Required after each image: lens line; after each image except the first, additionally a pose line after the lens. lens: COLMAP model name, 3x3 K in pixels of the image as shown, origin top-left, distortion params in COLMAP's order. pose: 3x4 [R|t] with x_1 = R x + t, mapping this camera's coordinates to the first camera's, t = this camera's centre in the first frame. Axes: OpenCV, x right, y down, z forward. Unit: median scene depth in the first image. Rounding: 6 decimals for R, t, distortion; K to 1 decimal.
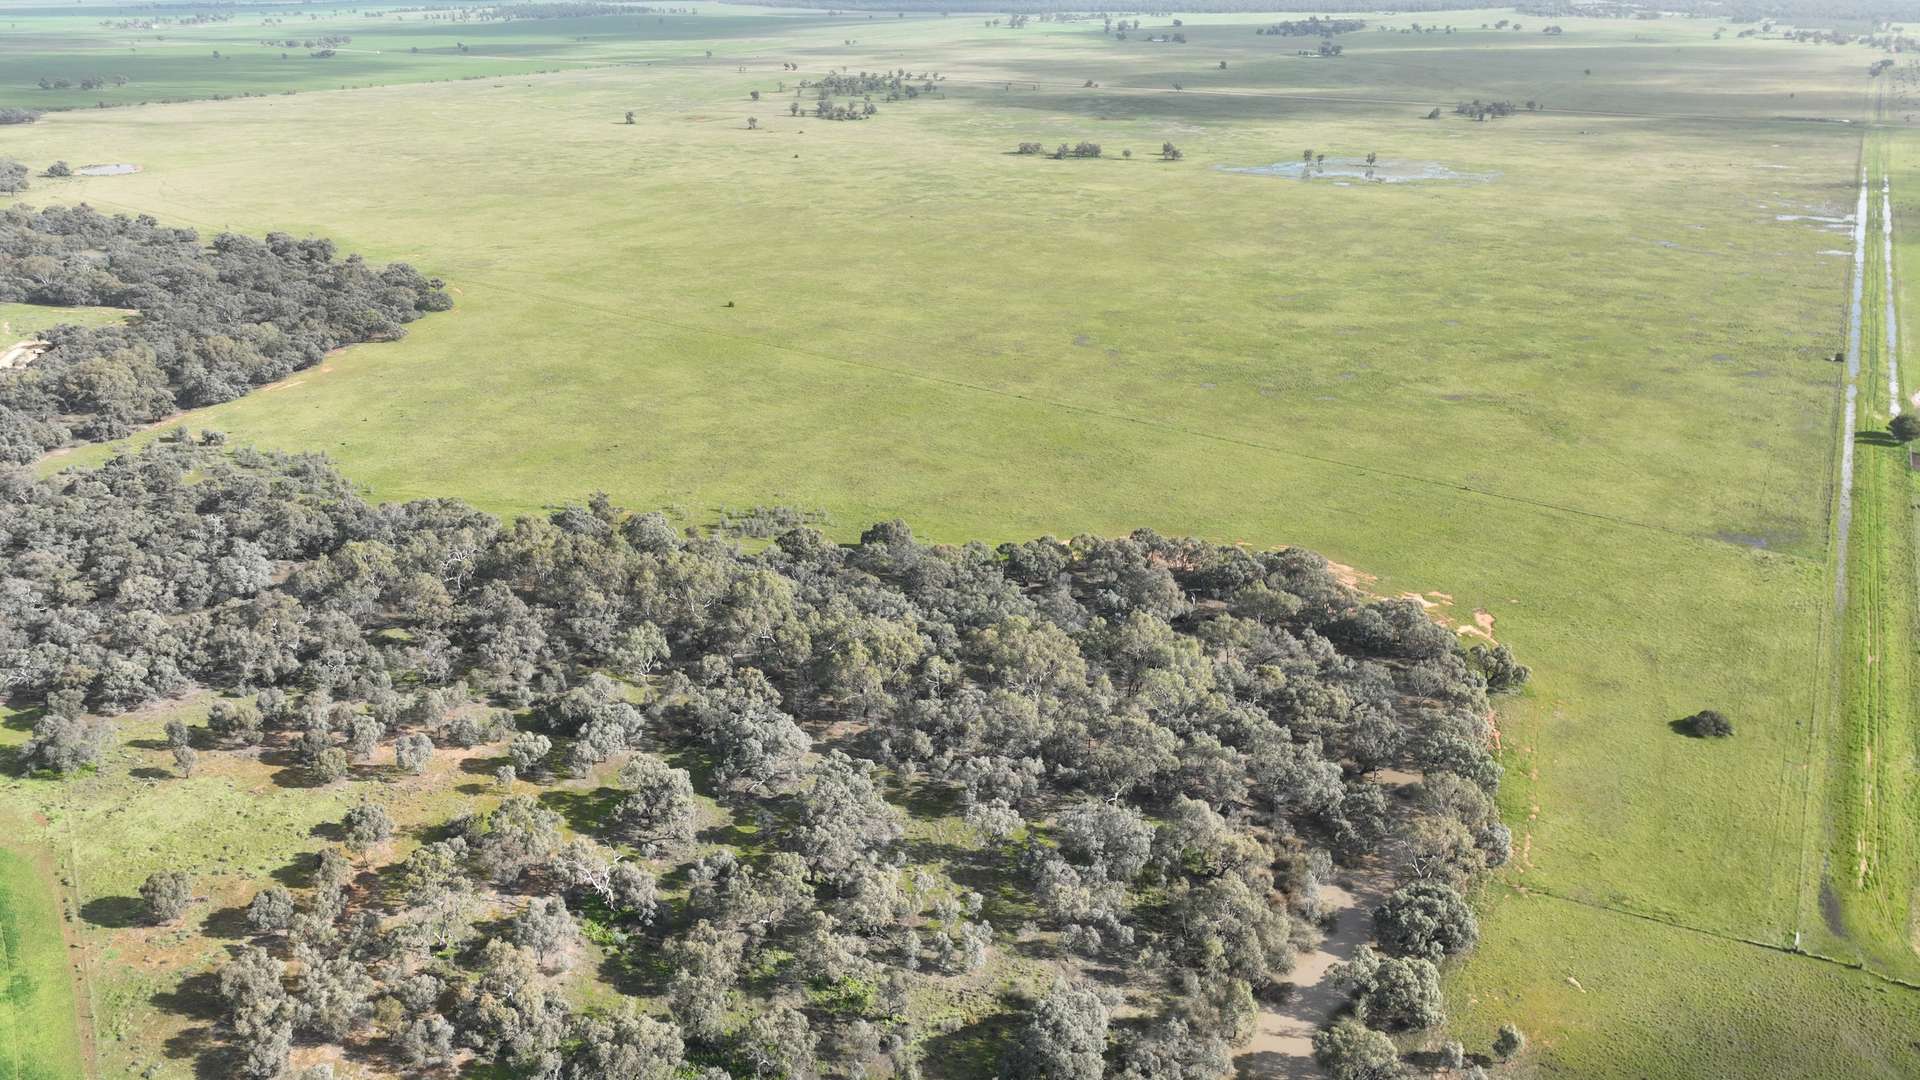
lens RADIAL K [[1340.6, 0, 960.0], [0, 1340.6, 540.0], [0, 0, 1]] dist [-0.002250, 0.012484]
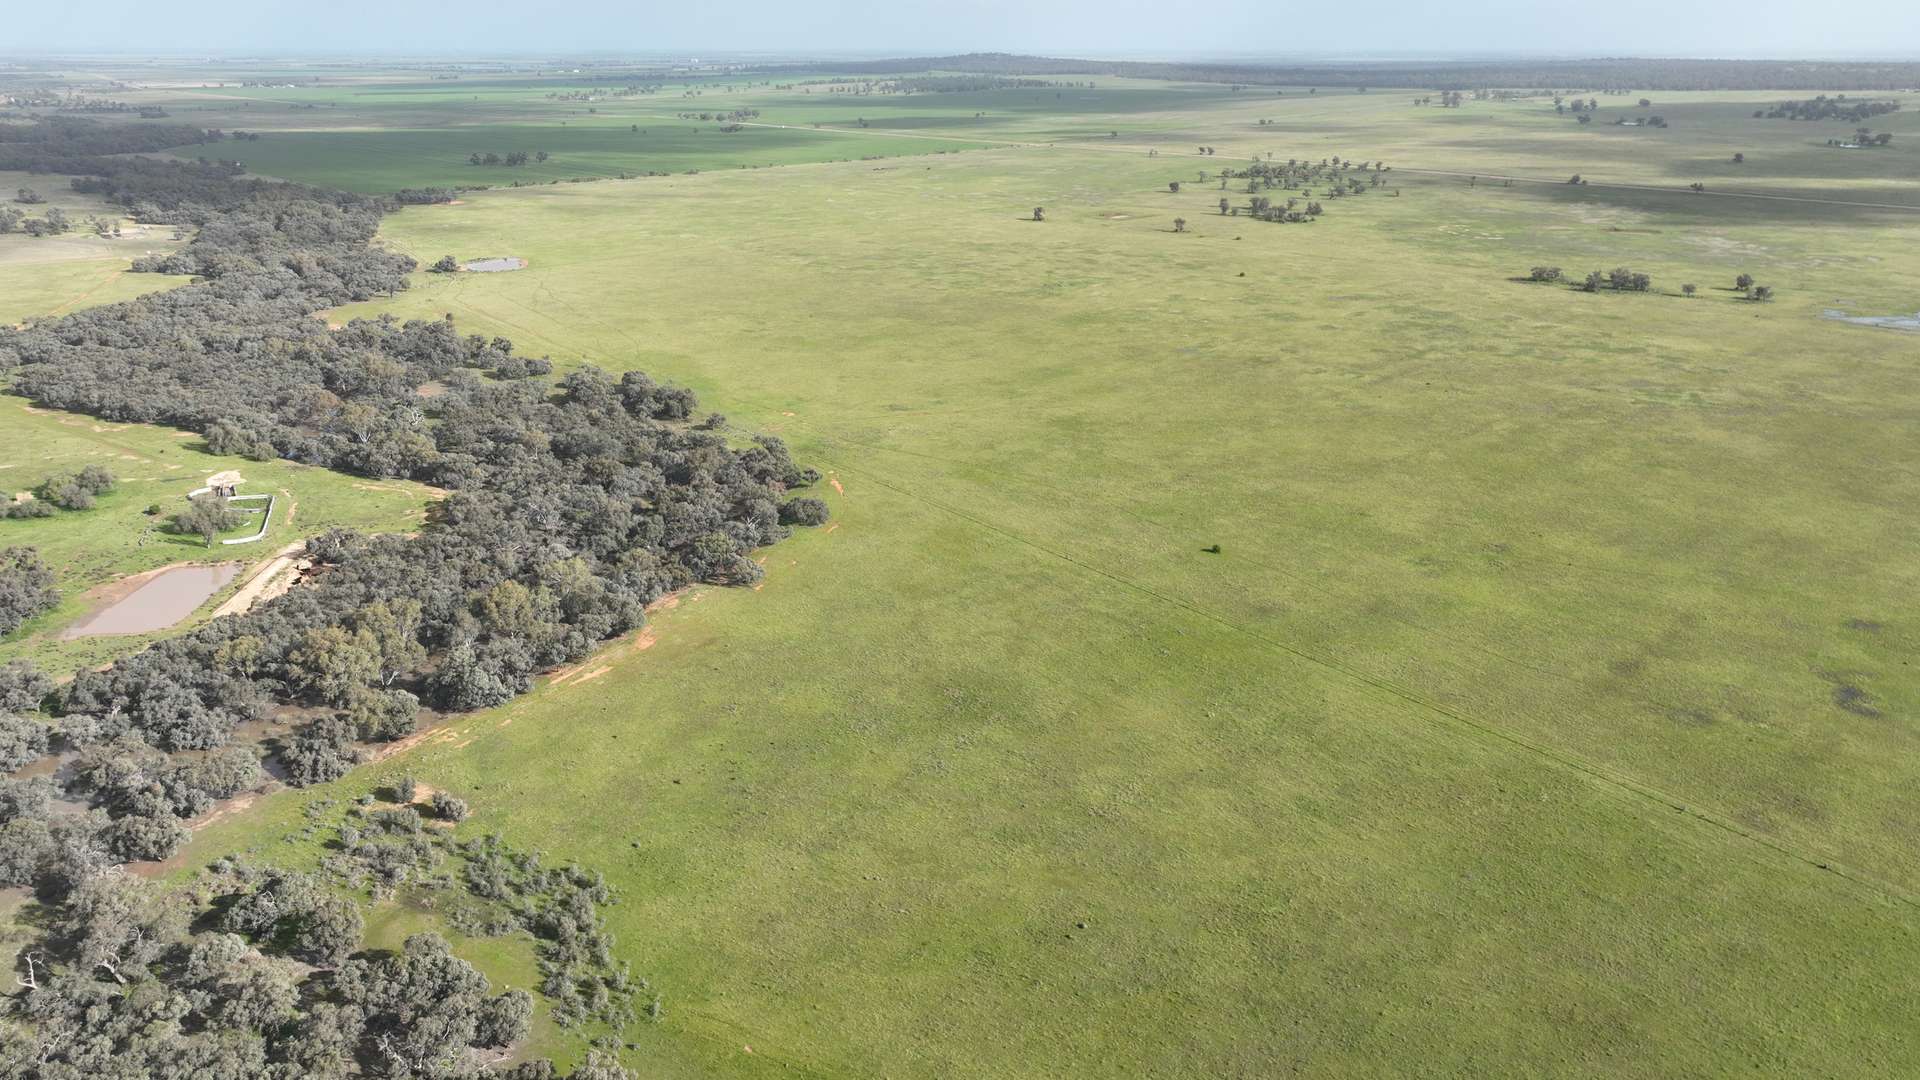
lens RADIAL K [[1340.6, 0, 960.0], [0, 1340.6, 540.0], [0, 0, 1]] dist [-0.002250, 0.012484]
pose [[0.965234, 0.088574, -0.245924, -0.085183], [-0.099684, 0.994469, -0.033075, -0.095046], [0.241634, 0.056439, 0.968725, 0.206807]]
